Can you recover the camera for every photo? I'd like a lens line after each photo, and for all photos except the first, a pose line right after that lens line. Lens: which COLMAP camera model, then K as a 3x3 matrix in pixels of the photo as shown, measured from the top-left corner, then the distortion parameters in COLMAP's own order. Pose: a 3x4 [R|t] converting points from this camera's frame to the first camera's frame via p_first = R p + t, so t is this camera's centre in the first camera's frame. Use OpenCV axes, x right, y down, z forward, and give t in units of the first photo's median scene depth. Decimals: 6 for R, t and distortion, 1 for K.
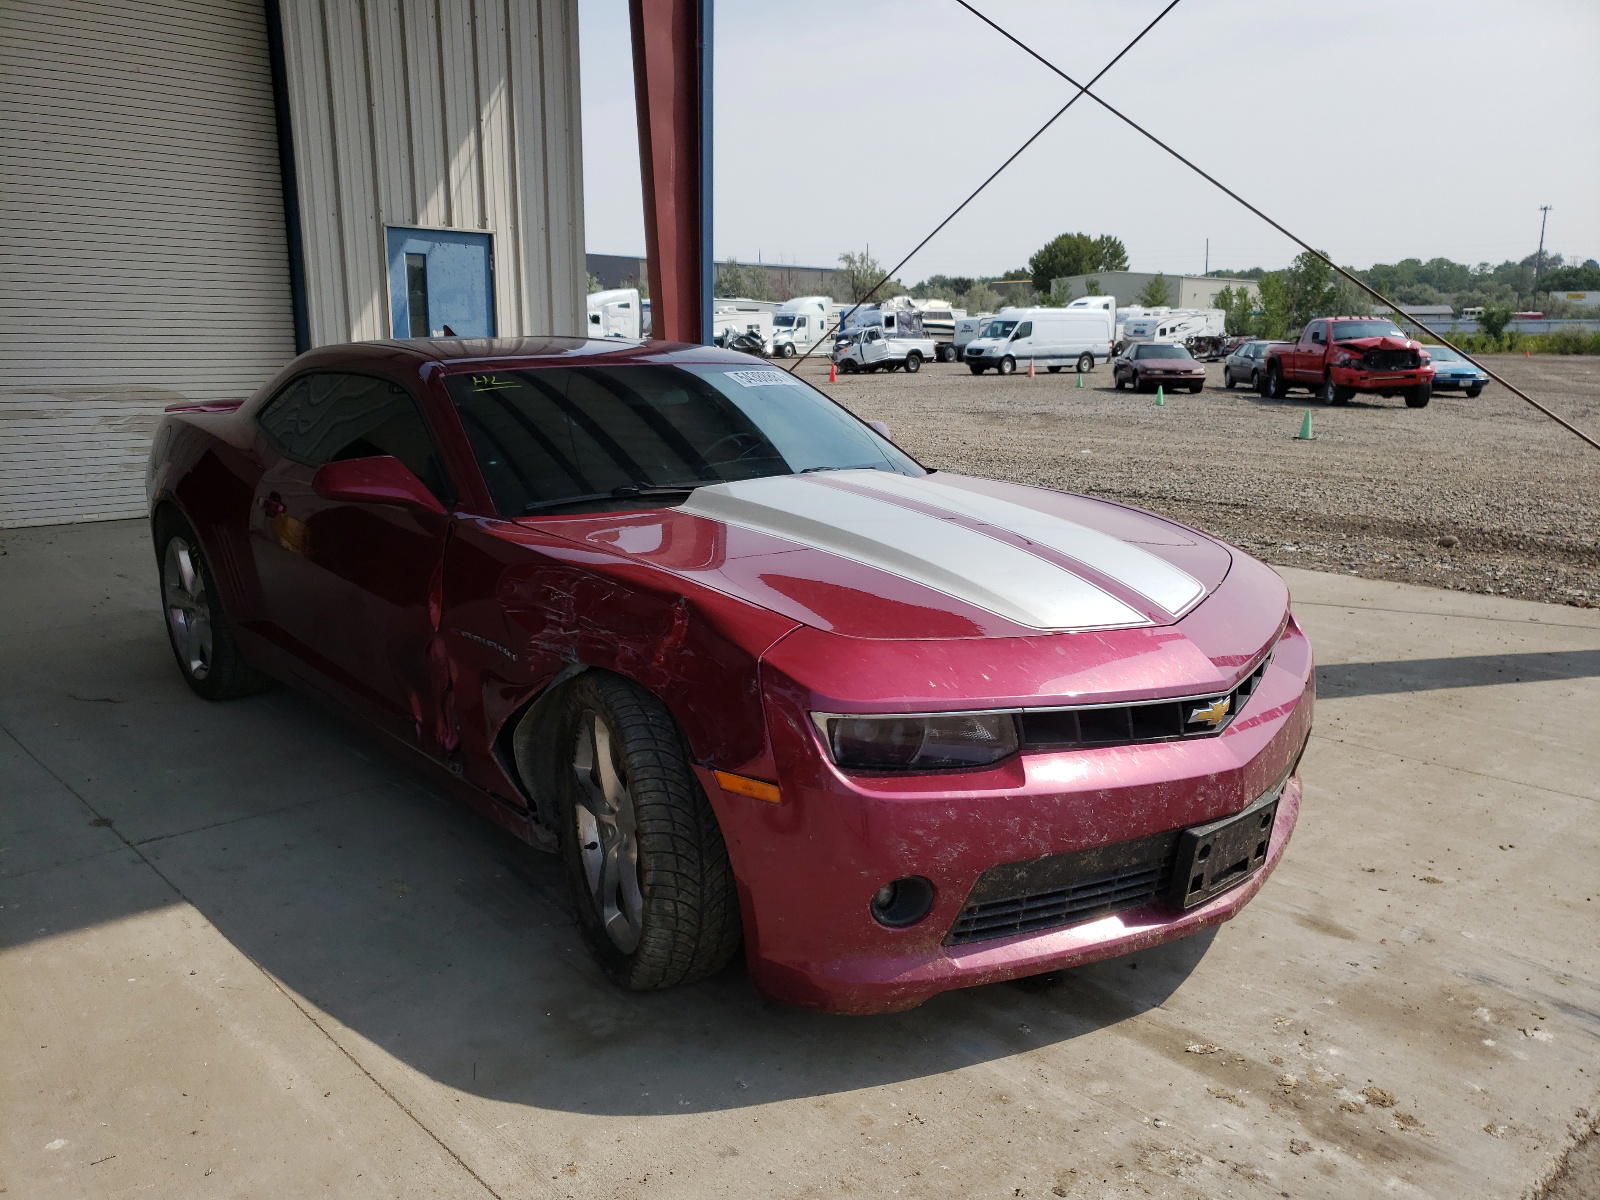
lens RADIAL K [[1232.4, 0, 800.0], [0, 1232.4, 600.0], [0, 0, 1]] dist [0.143695, -0.210959]
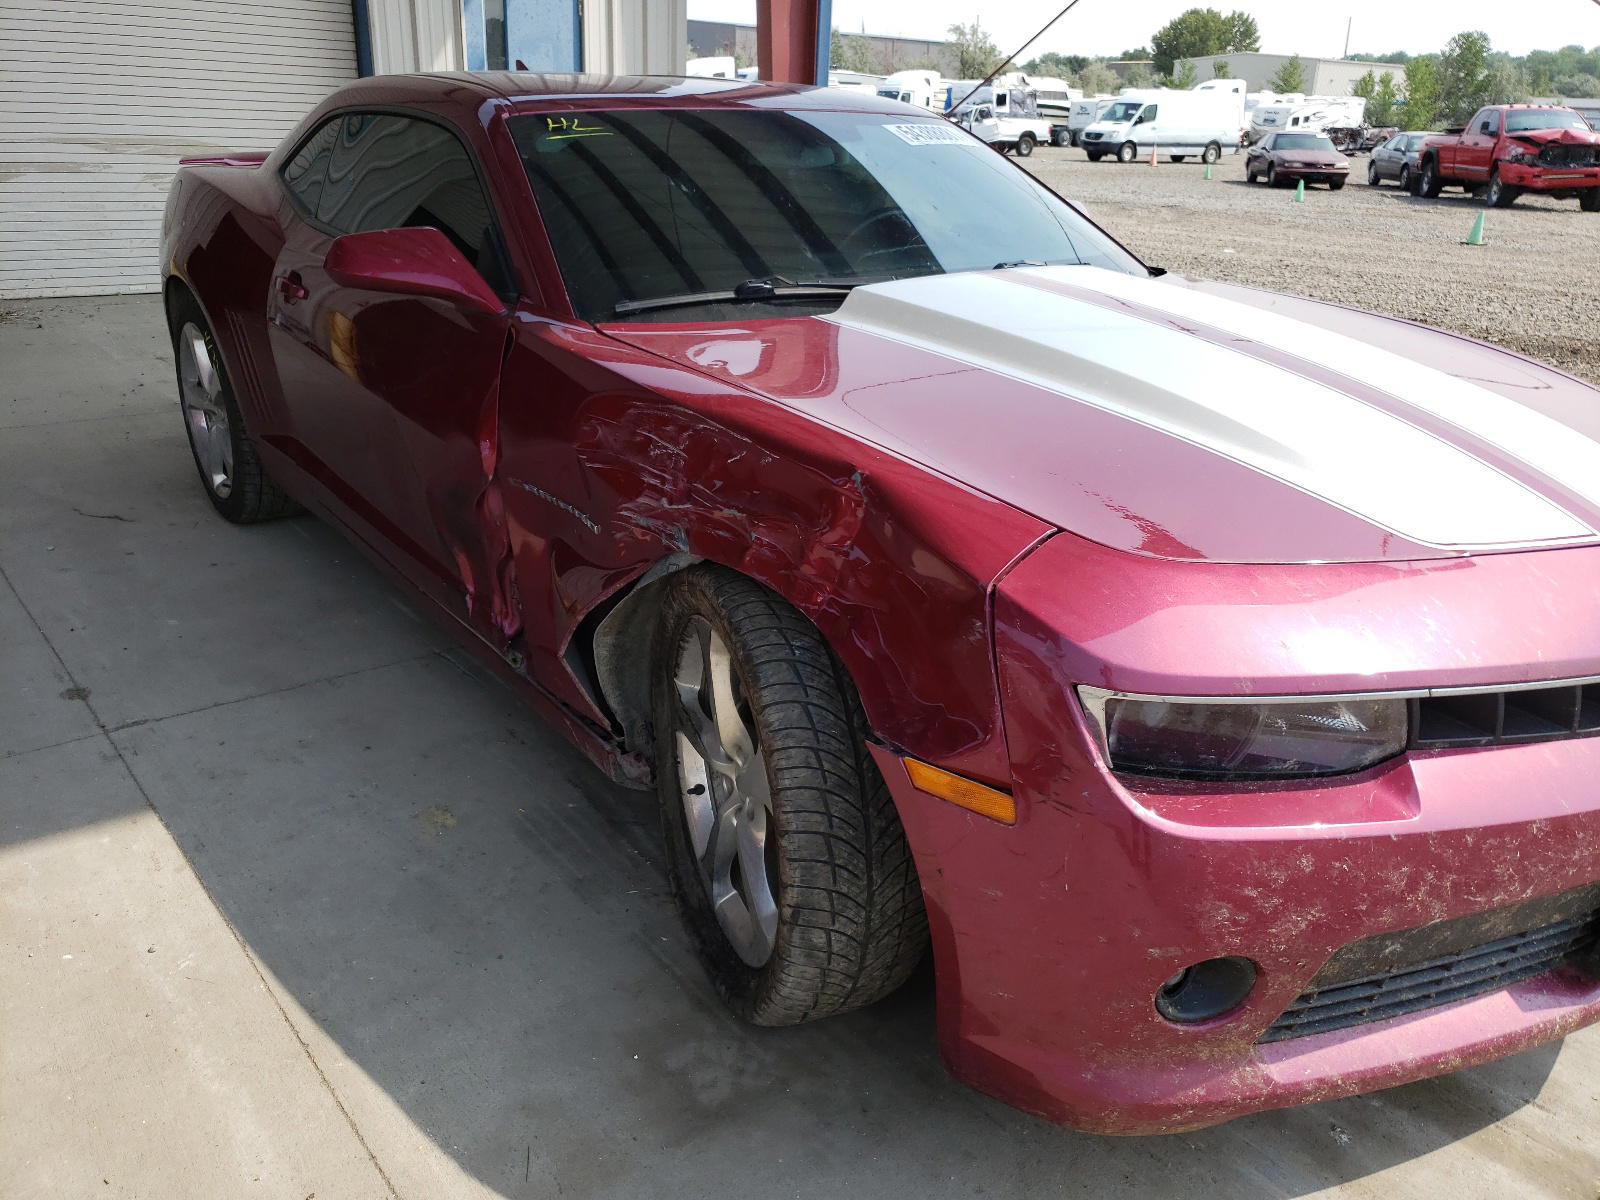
lens RADIAL K [[1215.6, 0, 803.2], [0, 1215.6, 556.5], [0, 0, 1]] dist [0.046172, 0.003896]
pose [[0.997262, 0.049392, -0.055039, -0.066944], [-0.041541, 0.989887, 0.135637, -0.032250], [0.061182, -0.132979, 0.989229, 0.291713]]
